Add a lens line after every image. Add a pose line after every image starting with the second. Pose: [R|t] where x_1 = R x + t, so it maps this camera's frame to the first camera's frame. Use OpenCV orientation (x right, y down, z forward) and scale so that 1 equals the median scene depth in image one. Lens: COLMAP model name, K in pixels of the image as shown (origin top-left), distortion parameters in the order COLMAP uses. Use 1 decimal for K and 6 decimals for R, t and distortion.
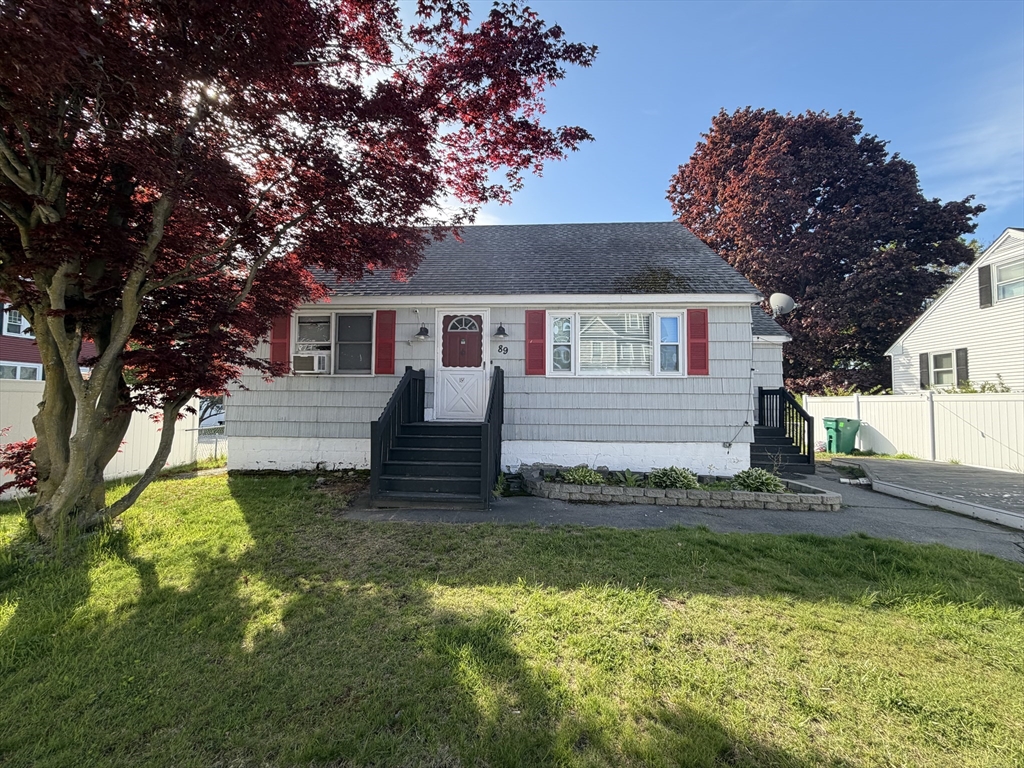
lens RADIAL K [[409.2, 0, 511.9], [0, 409.2, 382.7], [0, 0, 1]] dist [0.000186, -0.000820]
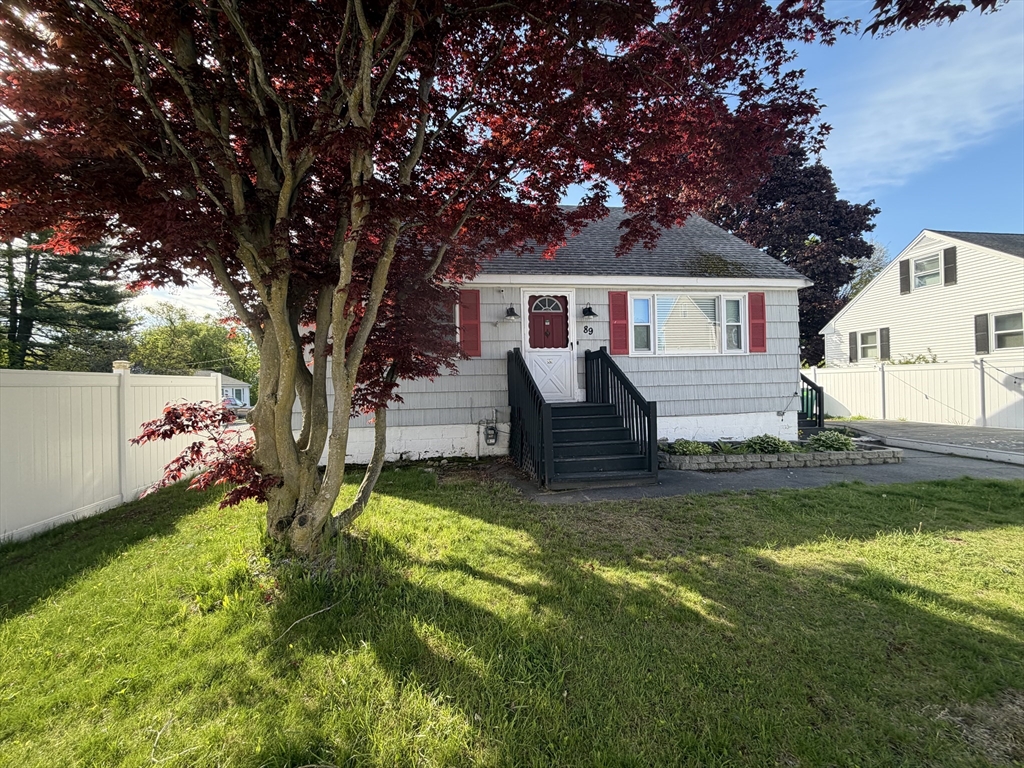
lens RADIAL K [[409.2, 0, 510.7], [0, 409.2, 383.6], [0, 0, 1]] dist [0.000186, -0.000820]
pose [[0.979148, -0.031486, 0.200695, -0.419077], [0.022252, 0.998594, 0.048104, -0.002091], [-0.201928, -0.042635, 0.978472, 0.043169]]
